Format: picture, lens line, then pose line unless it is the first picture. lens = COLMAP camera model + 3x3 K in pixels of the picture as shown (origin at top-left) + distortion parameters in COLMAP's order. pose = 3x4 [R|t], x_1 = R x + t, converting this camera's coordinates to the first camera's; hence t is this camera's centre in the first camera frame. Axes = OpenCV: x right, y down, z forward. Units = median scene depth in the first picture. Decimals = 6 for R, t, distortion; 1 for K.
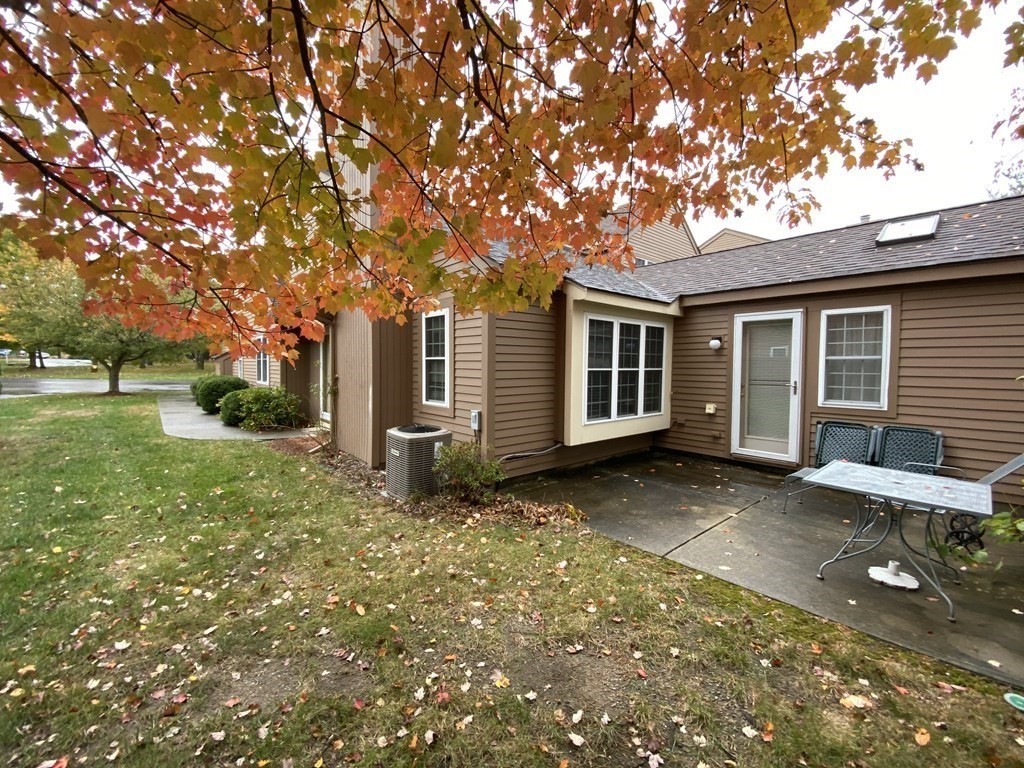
lens RADIAL K [[420.9, 0, 512.0], [0, 420.9, 384.0], [0, 0, 1]] dist [0.001285, 0.000055]
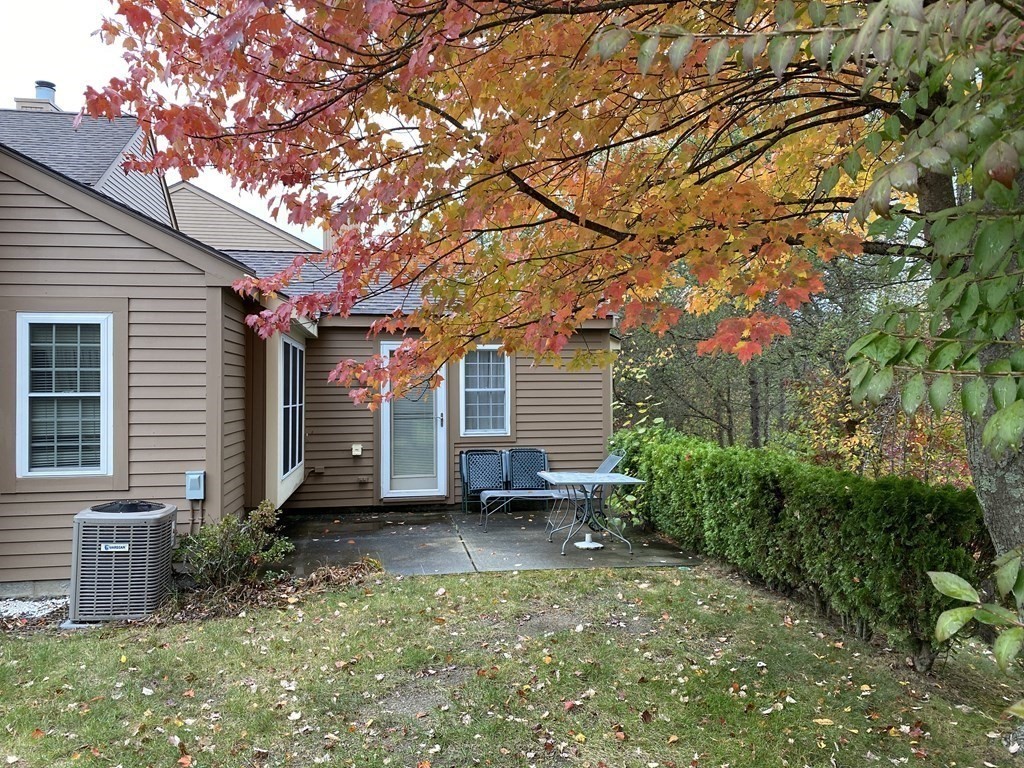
lens RADIAL K [[843.2, 0, 512.0], [0, 843.2, 384.0], [0, 0, 1]] dist [0.088064, -0.089169]
pose [[0.501429, -0.001502, 0.865197, -0.977848], [0.050427, 0.998349, -0.027492, -0.012554], [-0.863728, 0.057414, 0.500677, -0.147225]]
